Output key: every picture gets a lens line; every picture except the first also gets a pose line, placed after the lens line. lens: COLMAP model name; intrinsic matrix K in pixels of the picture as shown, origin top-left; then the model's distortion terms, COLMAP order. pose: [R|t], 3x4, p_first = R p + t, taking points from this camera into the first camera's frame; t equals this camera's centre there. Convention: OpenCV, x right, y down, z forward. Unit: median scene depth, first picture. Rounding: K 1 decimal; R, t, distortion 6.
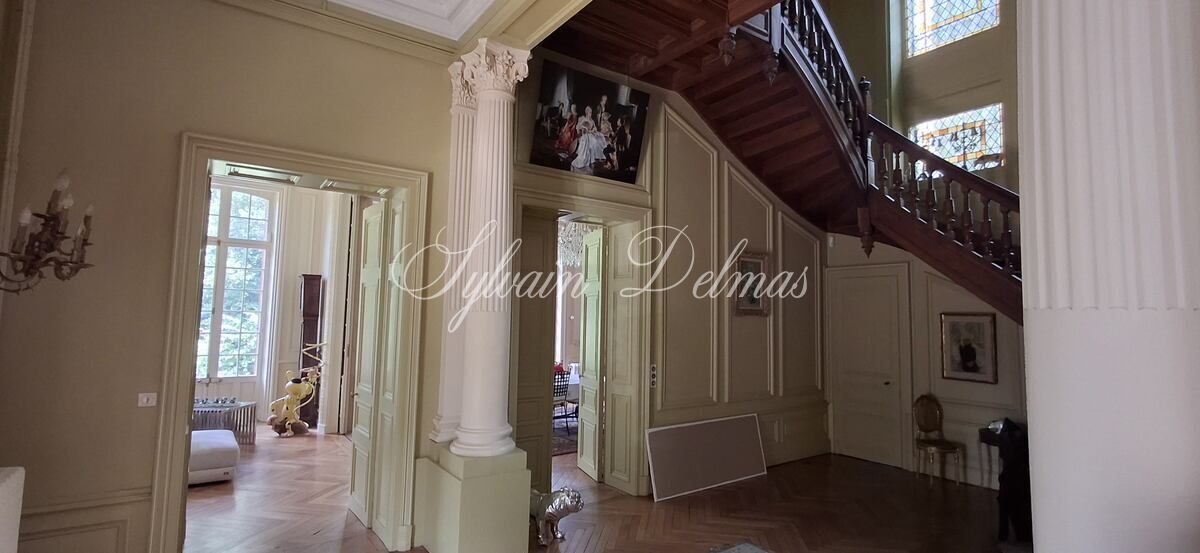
lens RADIAL K [[541.2, 0, 600.0], [0, 541.2, 276.5], [0, 0, 1]] dist [0.000101, 0.000015]
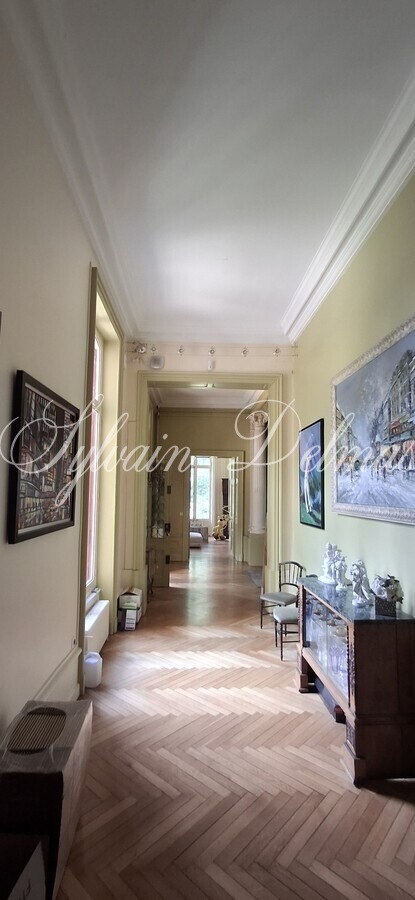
lens RADIAL K [[405.9, 0, 207.5], [0, 405.9, 450.0], [0, 0, 1]] dist [0.000101, 0.000015]
pose [[0.830928, -0.066826, -0.552352, 0.484916], [0.046042, 0.997615, -0.051433, -0.044388], [0.554471, 0.017306, 0.832023, -0.664223]]
